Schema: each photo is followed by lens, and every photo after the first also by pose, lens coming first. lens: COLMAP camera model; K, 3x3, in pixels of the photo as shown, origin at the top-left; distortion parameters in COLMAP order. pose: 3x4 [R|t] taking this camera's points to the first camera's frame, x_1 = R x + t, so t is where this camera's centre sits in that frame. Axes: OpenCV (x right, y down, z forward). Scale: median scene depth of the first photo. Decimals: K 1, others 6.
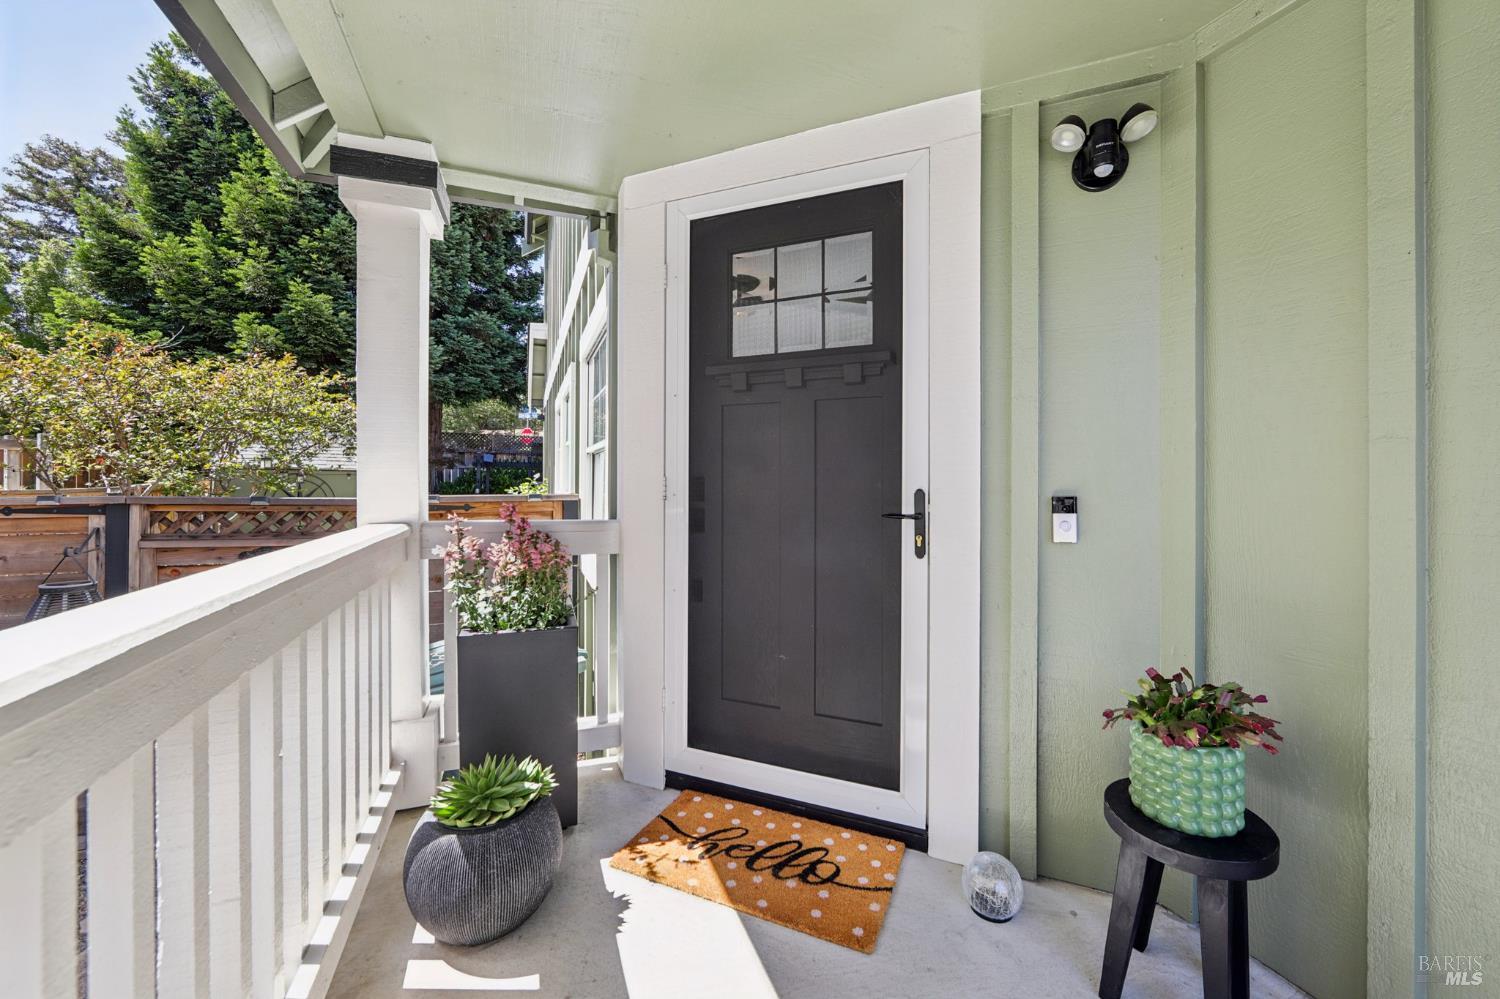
lens RADIAL K [[603.2, 0, 756.5], [0, 603.2, 484.3], [0, 0, 1]] dist [-0.013017, 0.003096]
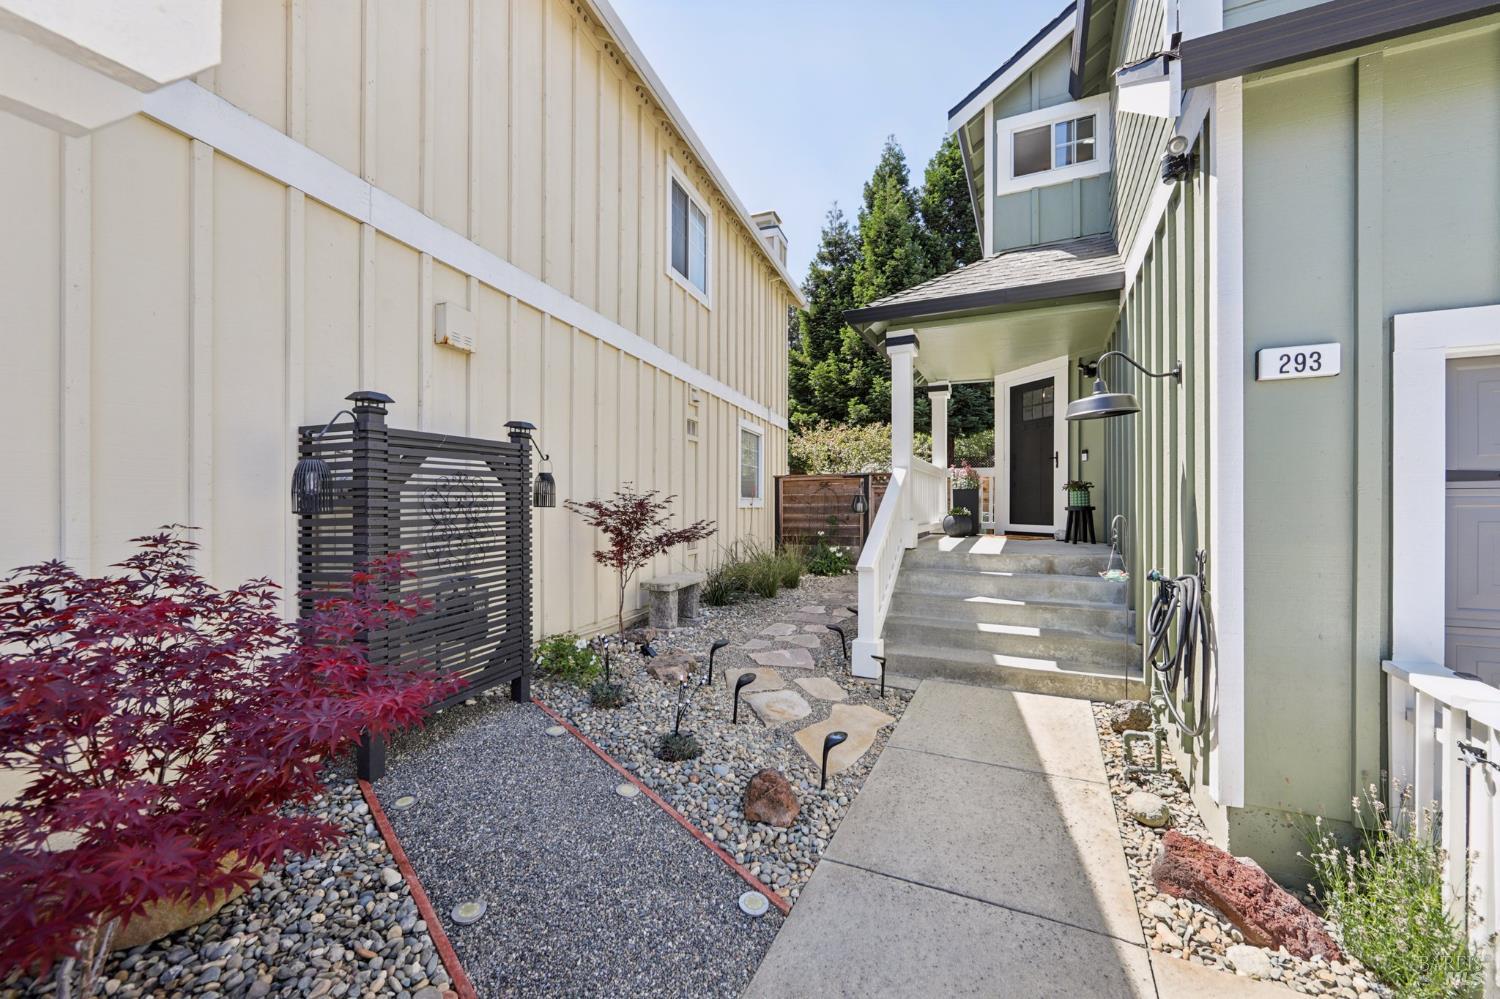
lens RADIAL K [[603.2, 0, 752.5], [0, 603.2, 504.6], [0, 0, 1]] dist [-0.013017, 0.003096]
pose [[0.690944, -0.007603, -0.722869, 0.268269], [0.000144, 0.999946, -0.010379, 0.062104], [0.722909, 0.007068, 0.690908, -0.499114]]
